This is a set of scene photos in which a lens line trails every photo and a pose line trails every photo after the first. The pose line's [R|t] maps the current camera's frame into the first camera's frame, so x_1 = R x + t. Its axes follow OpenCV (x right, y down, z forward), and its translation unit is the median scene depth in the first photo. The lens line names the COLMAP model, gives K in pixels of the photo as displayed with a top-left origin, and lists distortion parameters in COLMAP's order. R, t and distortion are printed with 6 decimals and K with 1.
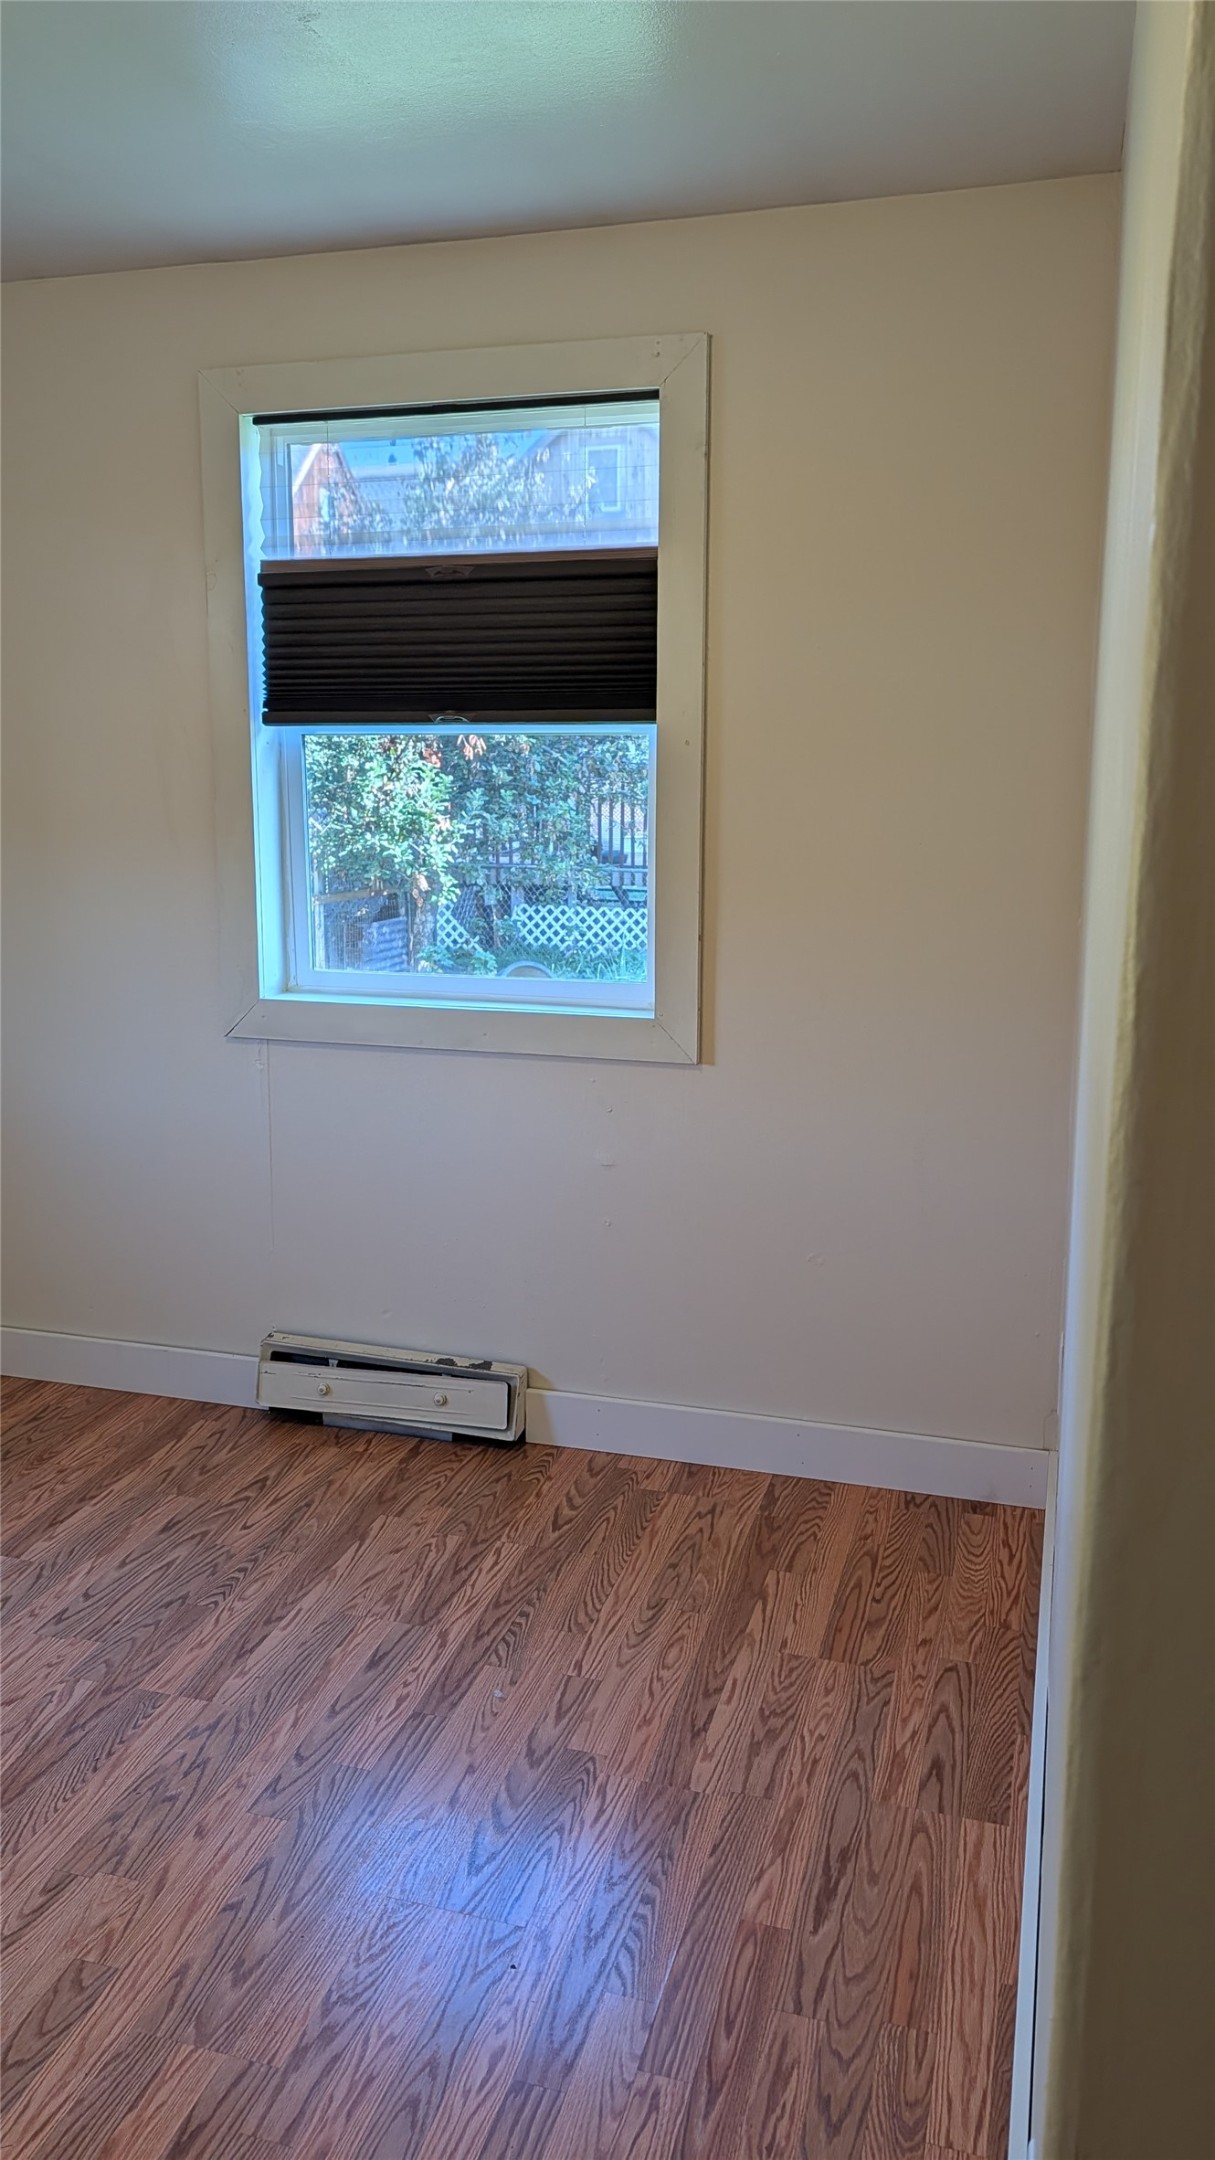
lens RADIAL K [[1565.2, 0, 607.5], [0, 1565.2, 1080.0], [0, 0, 1]] dist [0.016082, -0.006183]
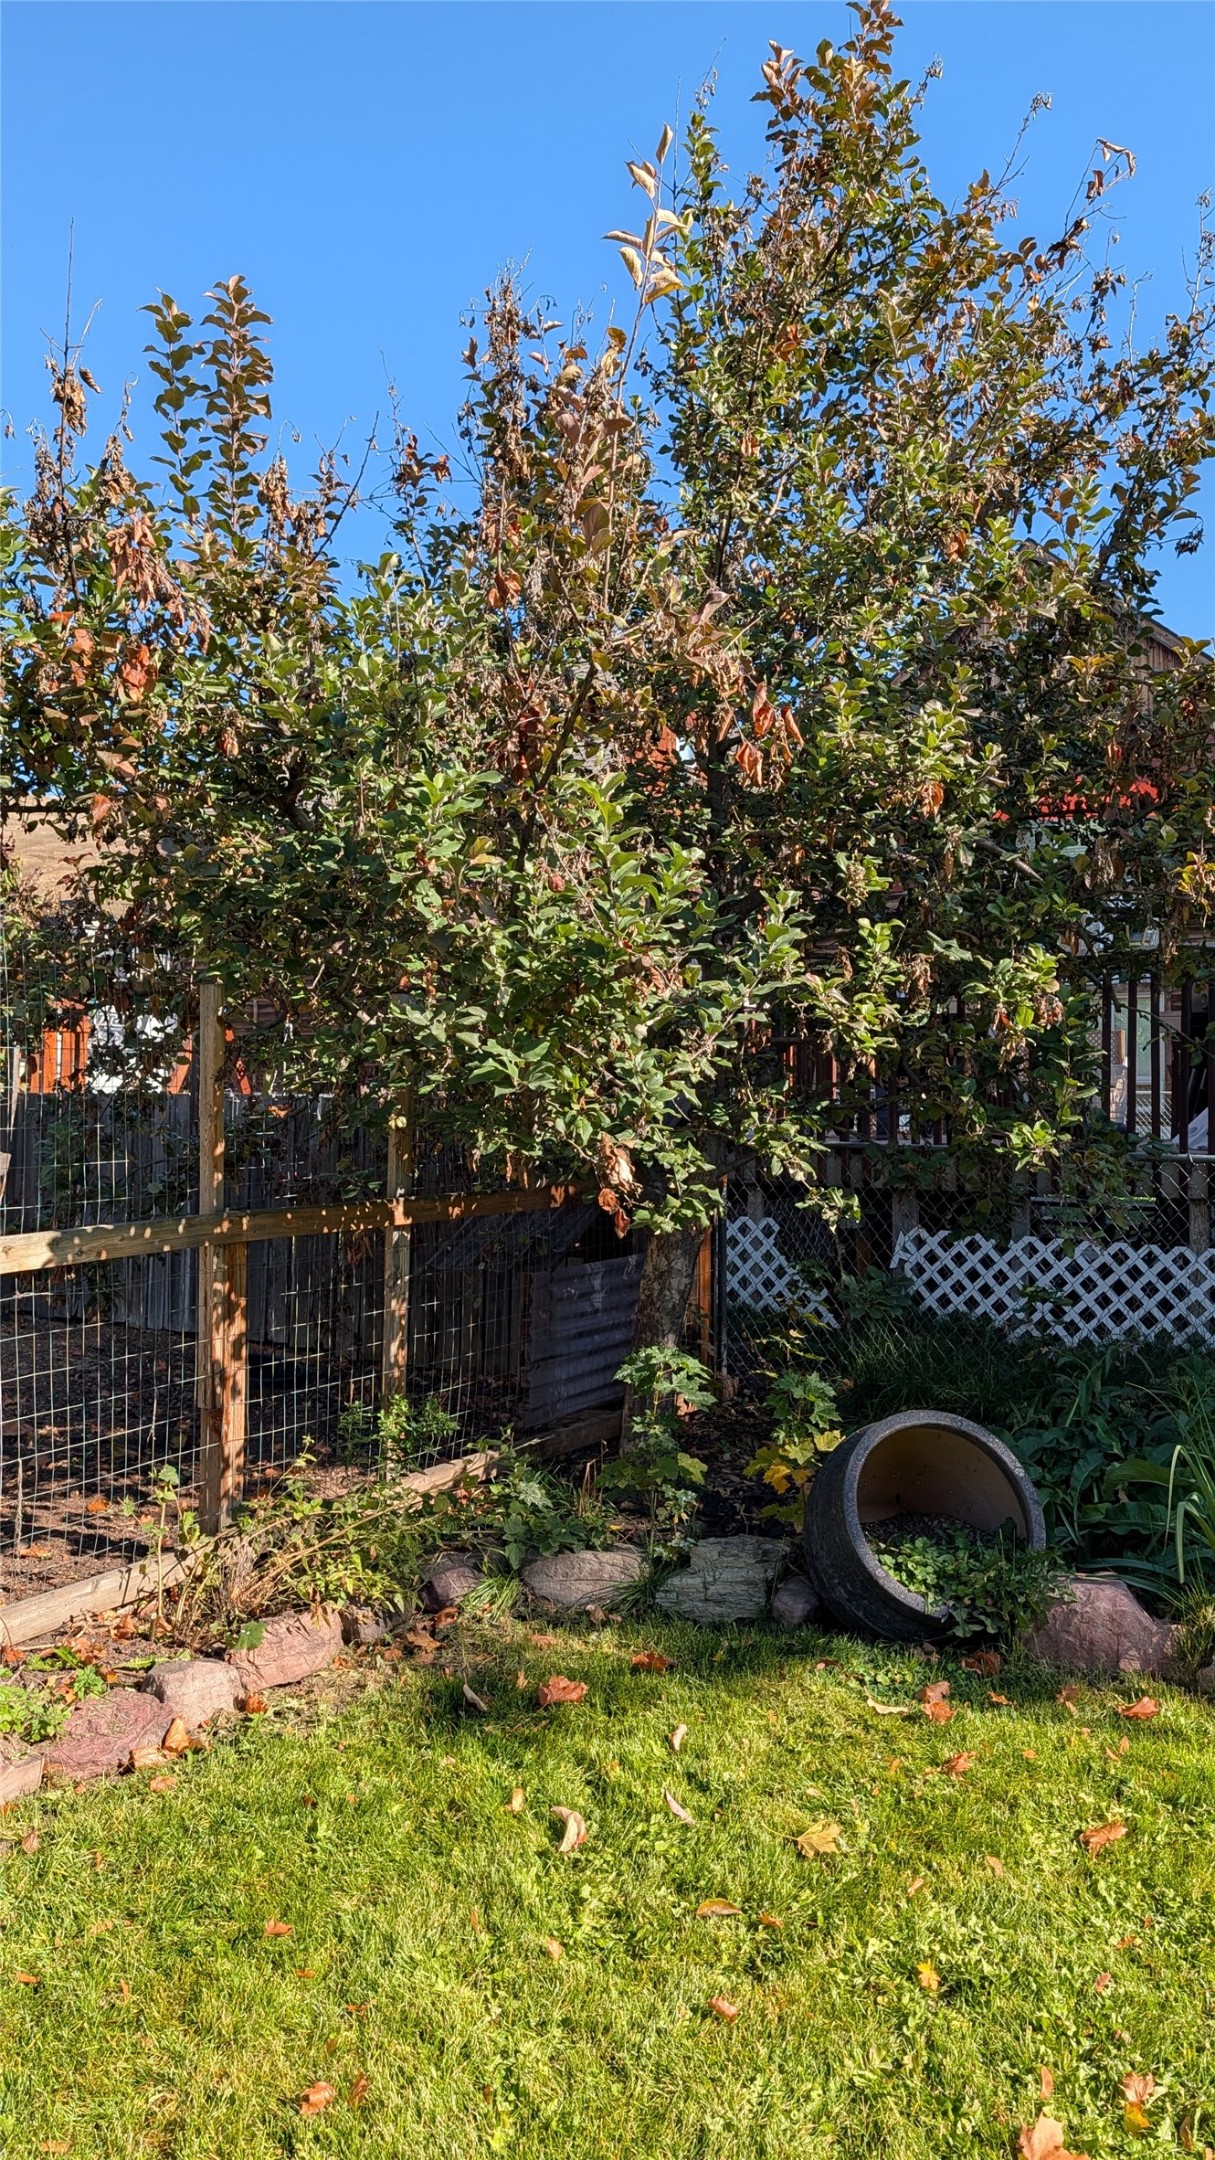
lens RADIAL K [[1565.2, 0, 607.5], [0, 1565.2, 1080.0], [0, 0, 1]] dist [0.016082, -0.006183]
pose [[0.969301, 0.001705, -0.245871, -0.027424], [-0.050066, 0.980395, -0.190577, -0.059852], [0.240726, 0.197037, 0.950383, 0.502453]]
